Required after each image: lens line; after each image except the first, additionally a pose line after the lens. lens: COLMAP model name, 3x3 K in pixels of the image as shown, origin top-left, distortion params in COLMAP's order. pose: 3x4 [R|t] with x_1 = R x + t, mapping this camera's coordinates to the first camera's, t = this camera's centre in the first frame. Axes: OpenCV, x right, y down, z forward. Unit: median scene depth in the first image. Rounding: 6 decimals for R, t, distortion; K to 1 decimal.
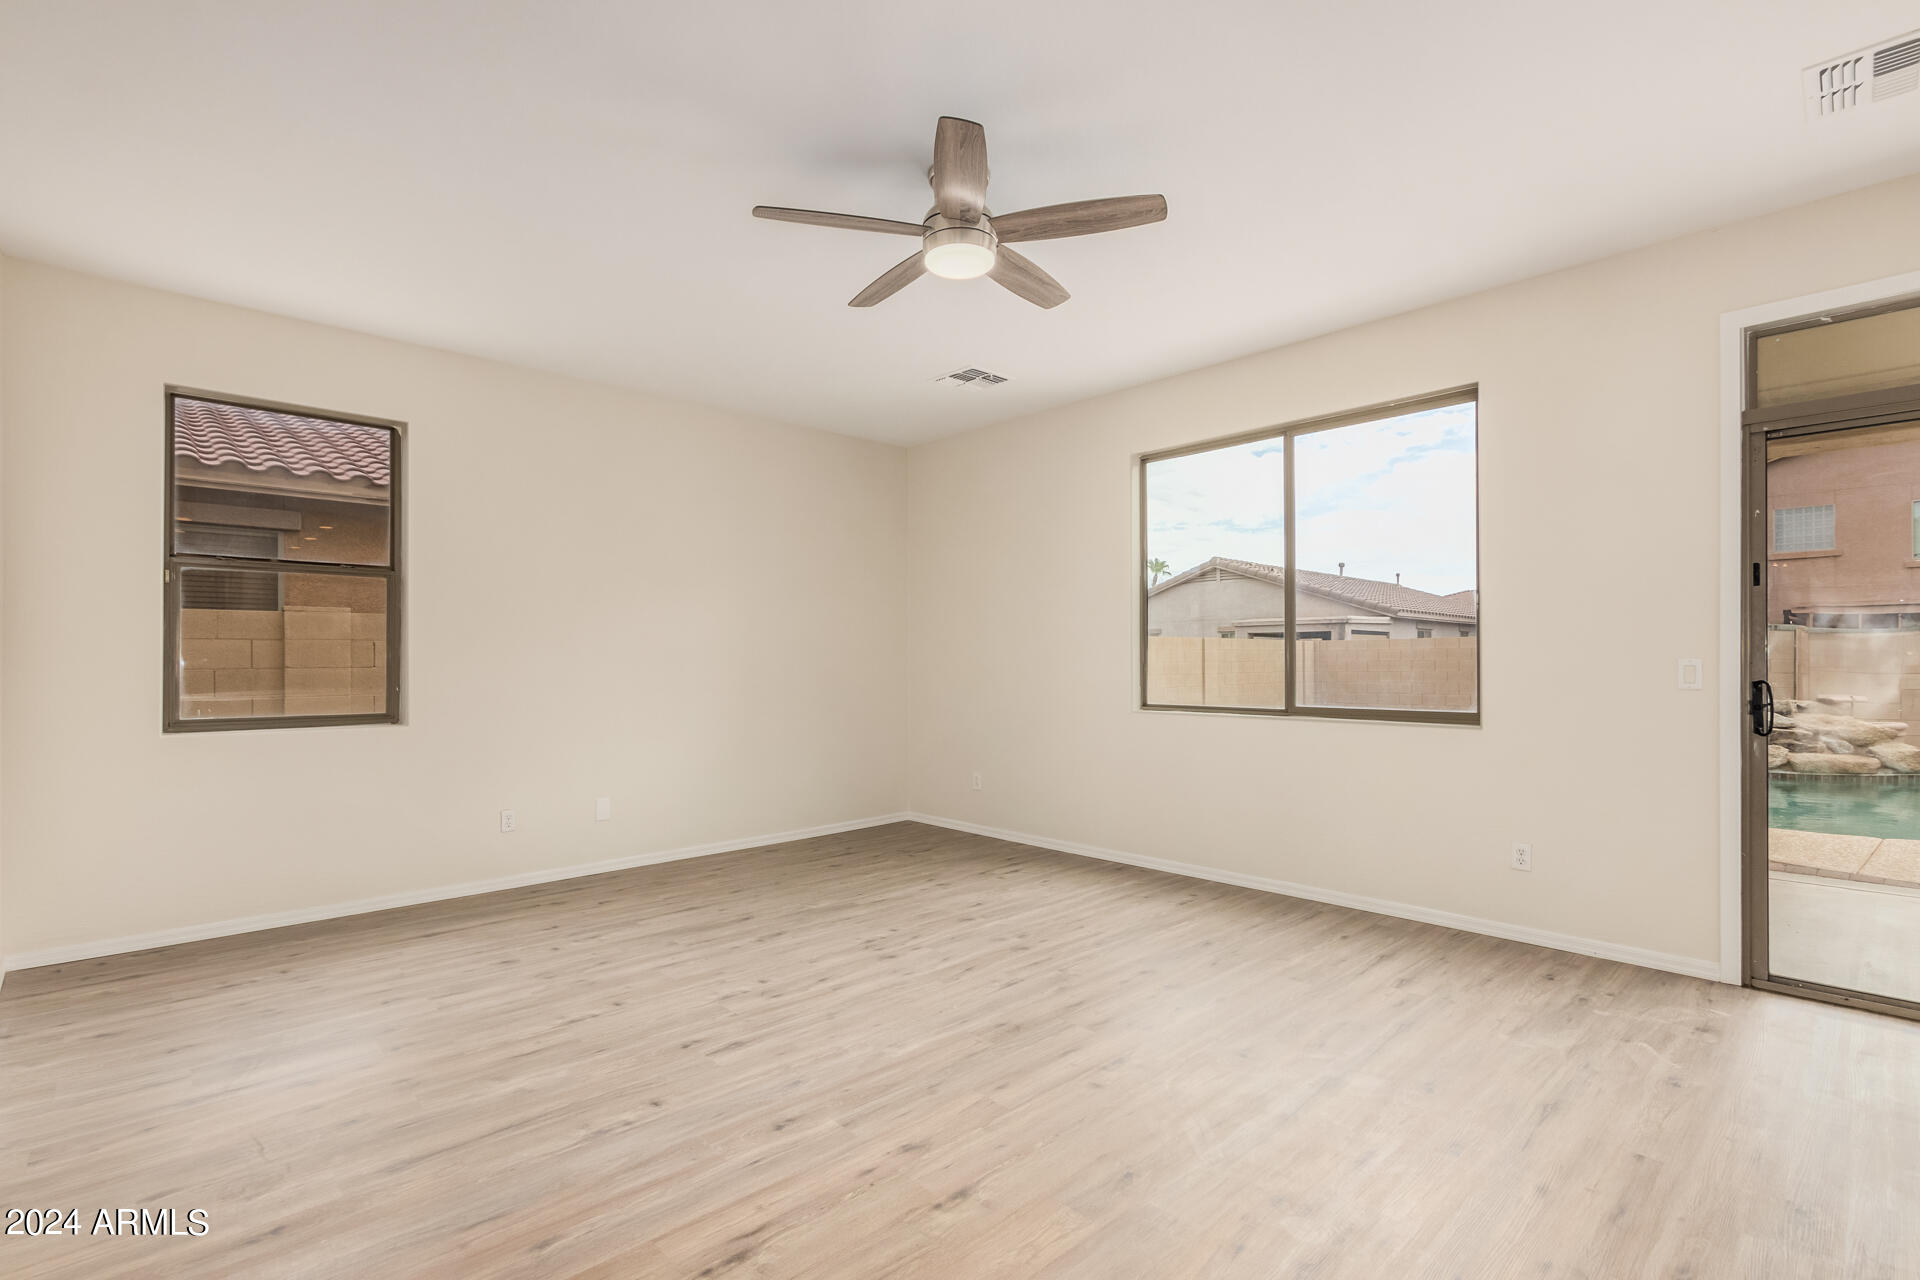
lens RADIAL K [[884.2, 0, 961.1], [0, 884.2, 660.6], [0, 0, 1]] dist [0.001741, -0.000261]
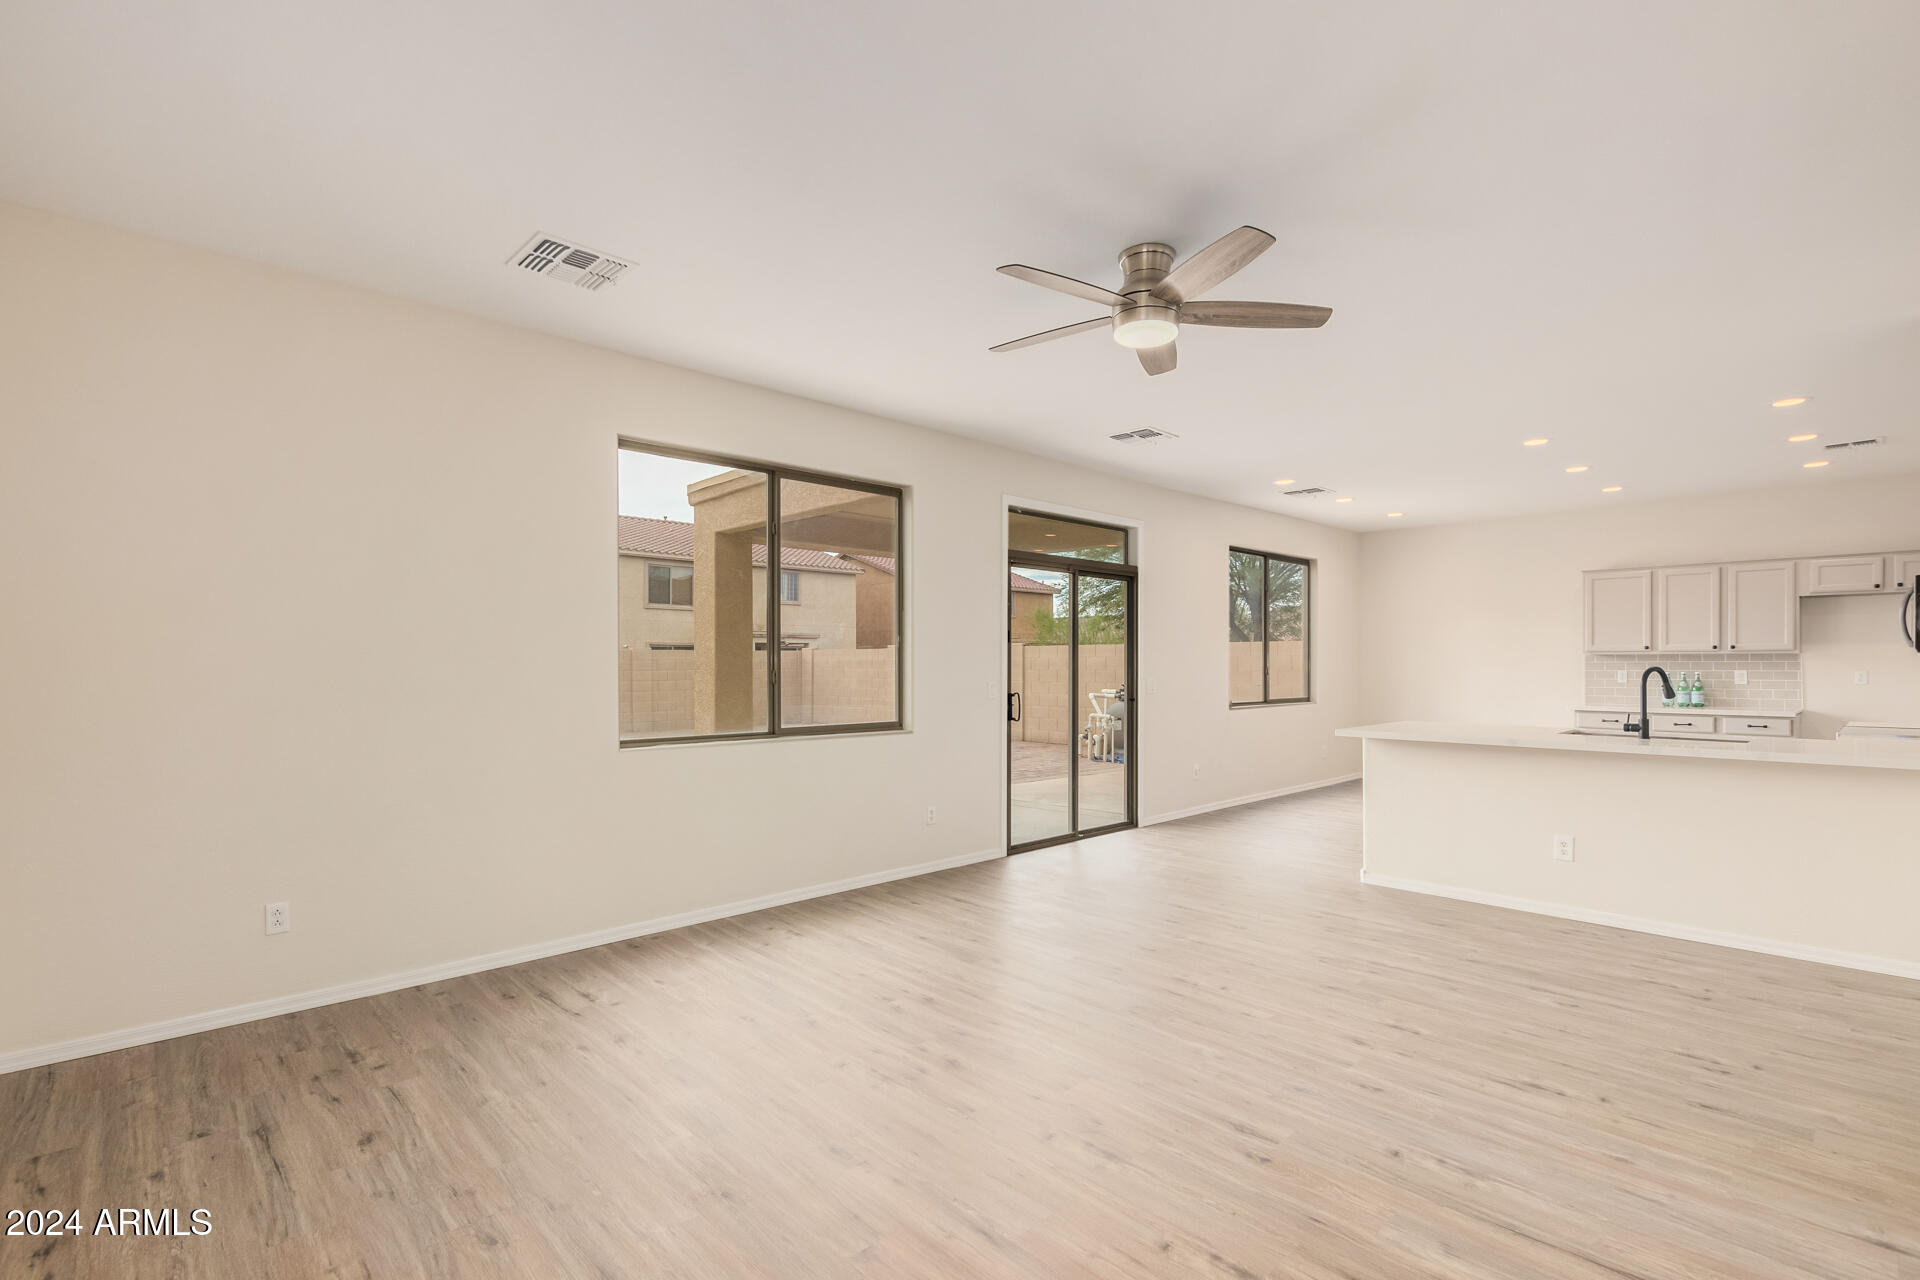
lens RADIAL K [[884.2, 0, 961.1], [0, 884.2, 660.6], [0, 0, 1]] dist [0.001741, -0.000261]
pose [[0.003839, 0.006816, 0.999969, -0.875136], [0.001023, 0.999976, -0.006820, -0.027933], [-0.999992, 0.001049, 0.003831, 0.968232]]
